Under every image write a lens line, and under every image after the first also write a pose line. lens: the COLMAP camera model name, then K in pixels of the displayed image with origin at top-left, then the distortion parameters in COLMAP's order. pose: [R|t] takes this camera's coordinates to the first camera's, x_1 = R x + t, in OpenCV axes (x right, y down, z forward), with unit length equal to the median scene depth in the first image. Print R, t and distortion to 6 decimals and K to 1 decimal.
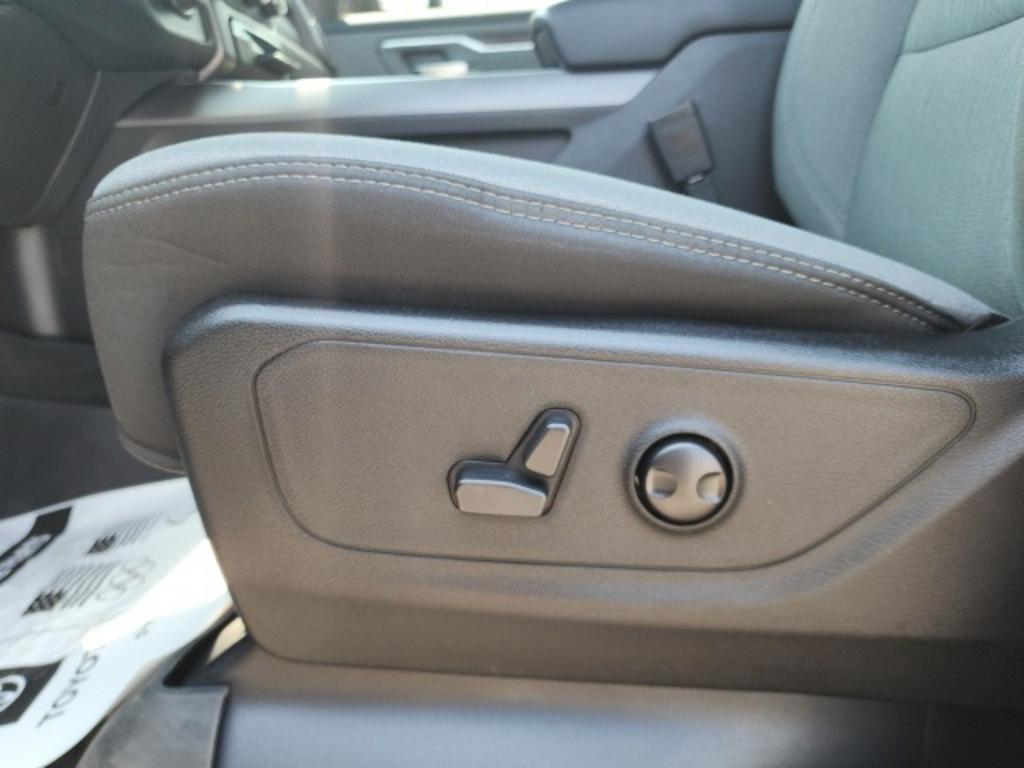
lens RADIAL K [[835.3, 0, 512.0], [0, 835.3, 384.0], [0, 0, 1]] dist [0.061900, -0.086117]
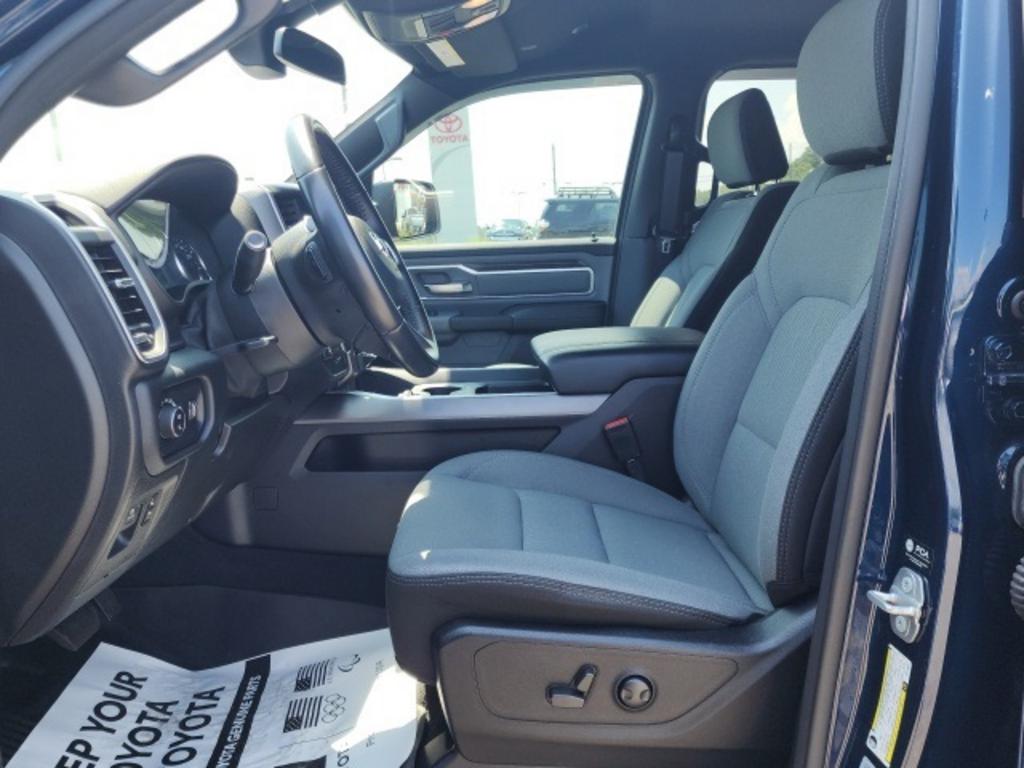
lens RADIAL K [[835.3, 0, 512.0], [0, 835.3, 384.0], [0, 0, 1]] dist [0.061900, -0.086117]
pose [[0.995496, 0.011470, 0.094110, -0.439275], [-0.007964, 0.999263, -0.037547, -0.744411], [-0.094472, 0.036629, 0.994853, -1.628212]]
